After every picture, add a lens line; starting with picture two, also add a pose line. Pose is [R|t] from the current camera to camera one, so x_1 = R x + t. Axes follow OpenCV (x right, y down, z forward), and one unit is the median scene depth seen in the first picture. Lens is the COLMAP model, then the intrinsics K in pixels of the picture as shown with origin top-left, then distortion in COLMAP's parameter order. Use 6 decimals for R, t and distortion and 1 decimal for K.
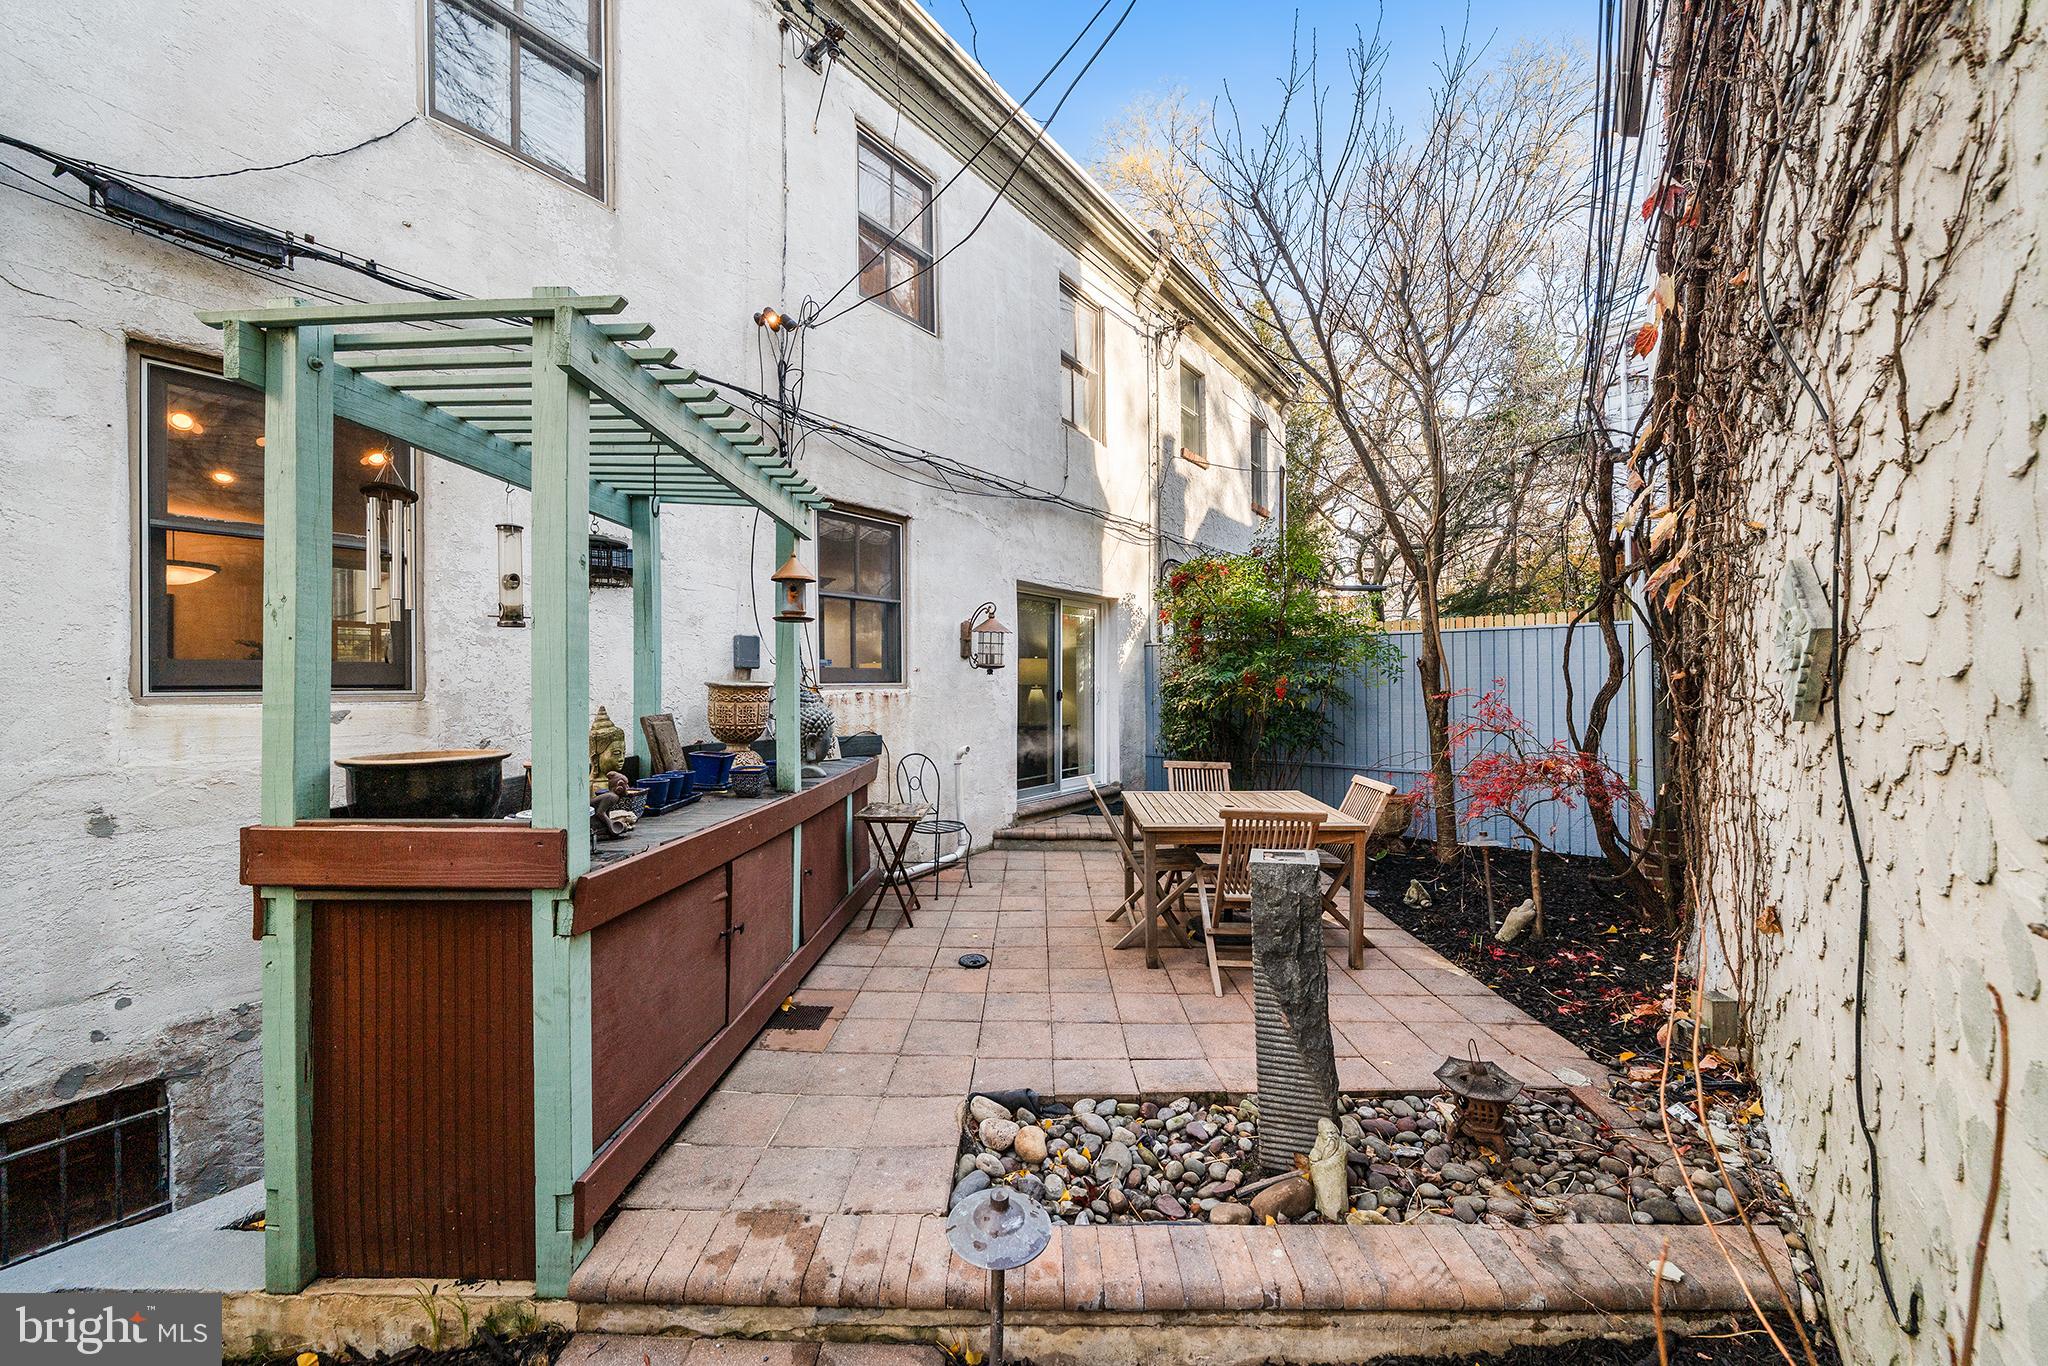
lens RADIAL K [[736.3, 0, 1024.0], [0, 736.3, 683.0], [0, 0, 1]] dist [-0.000882, -0.000275]
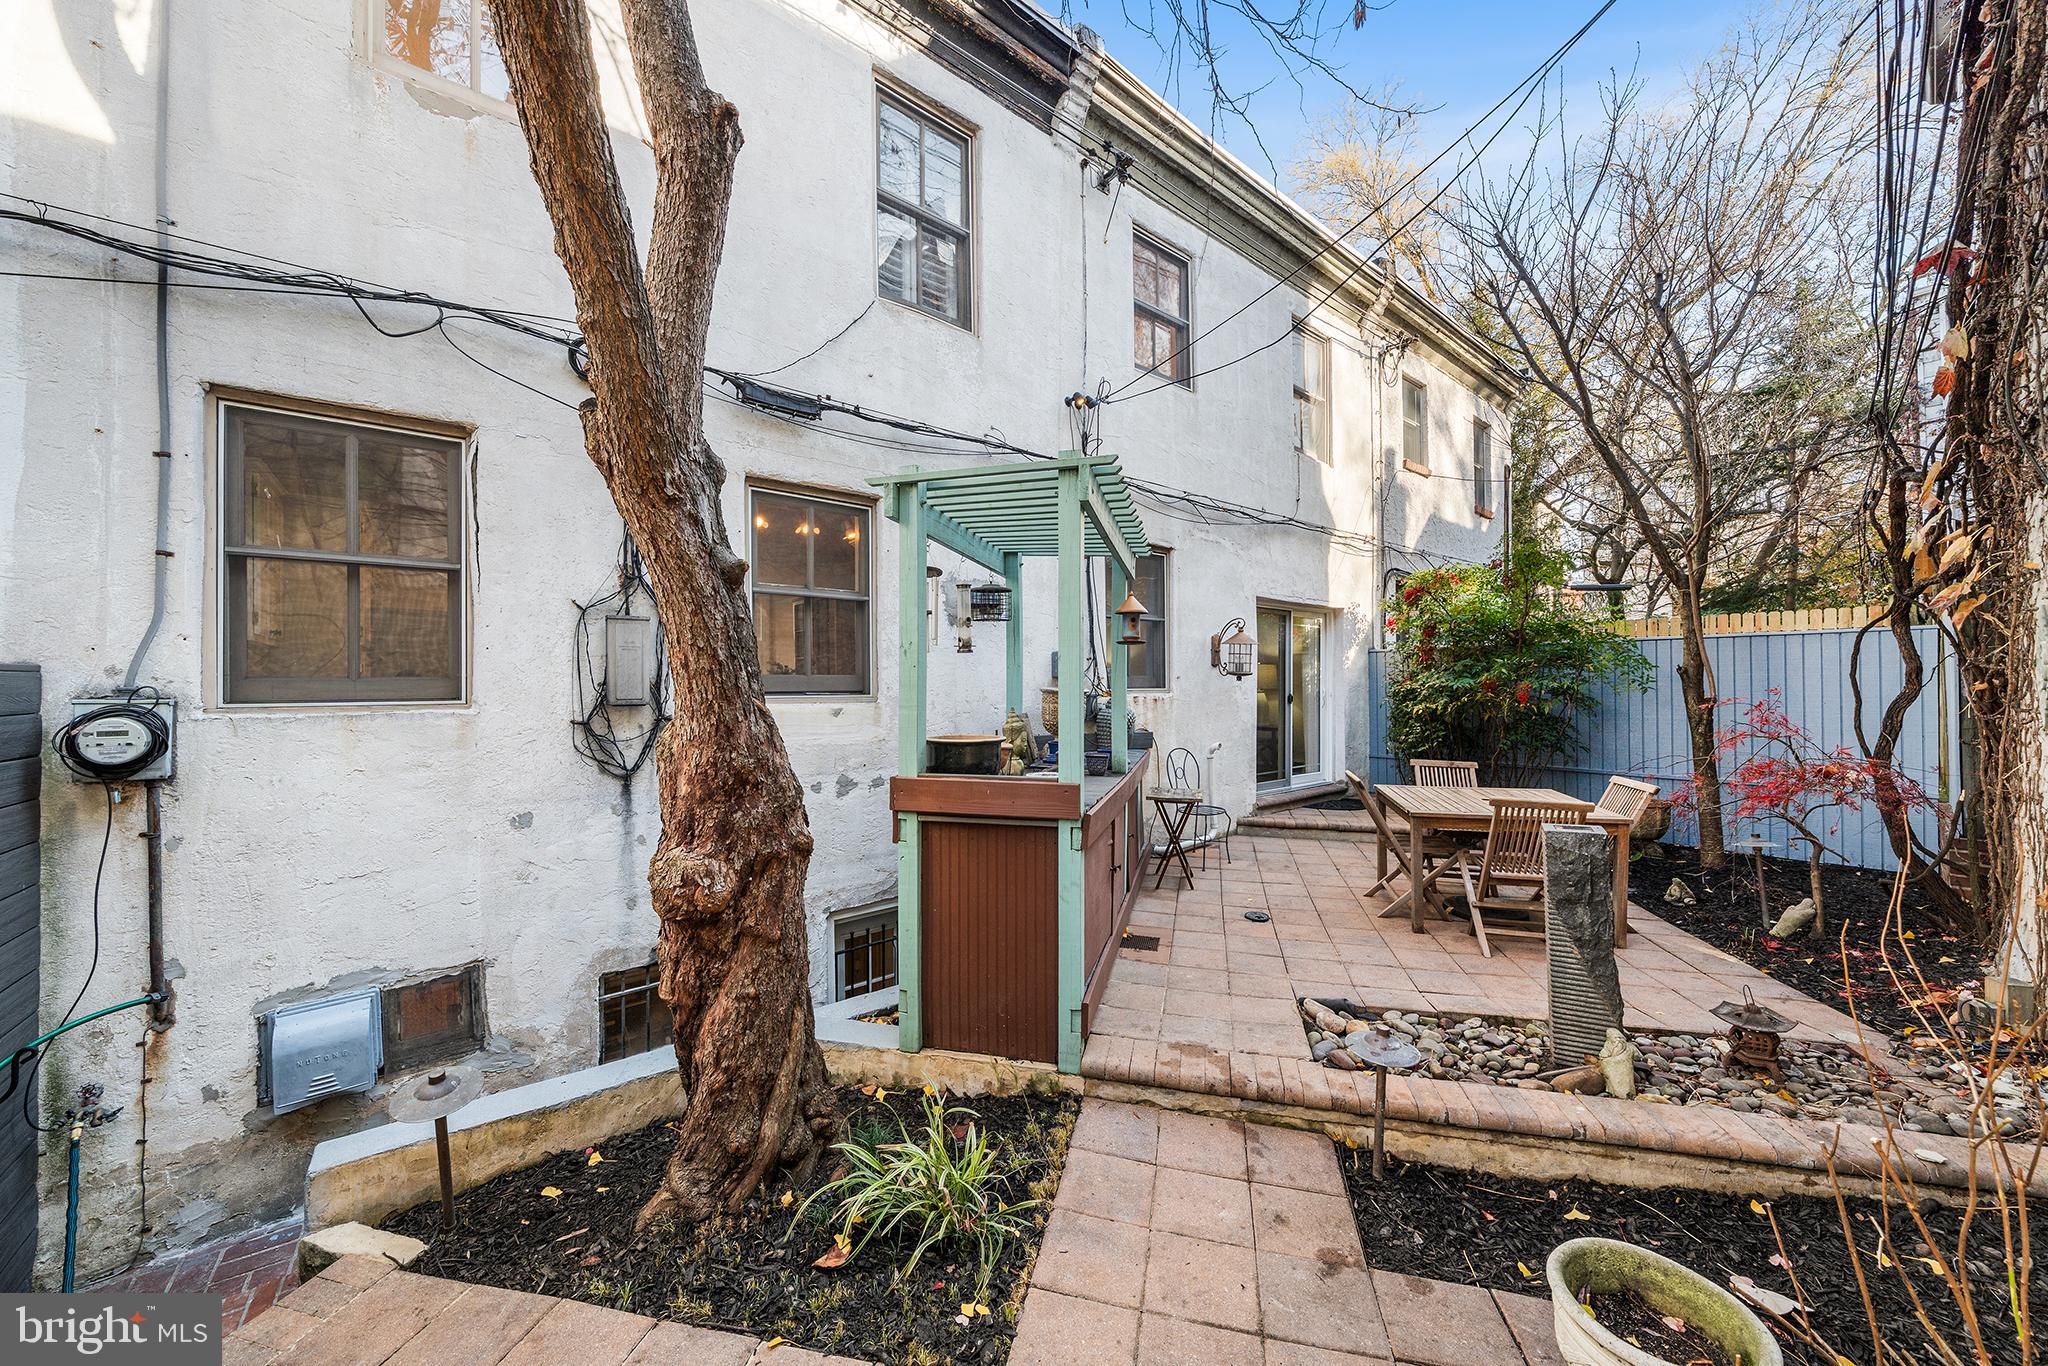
lens RADIAL K [[724.0, 0, 1027.8], [0, 724.0, 681.6], [0, 0, 1]] dist [-0.001510, -0.000012]
pose [[0.973970, 0.001076, -0.226676, -0.144504], [-0.001739, 0.999995, -0.002728, -0.008723], [0.226672, 0.003051, 0.973966, -0.225833]]
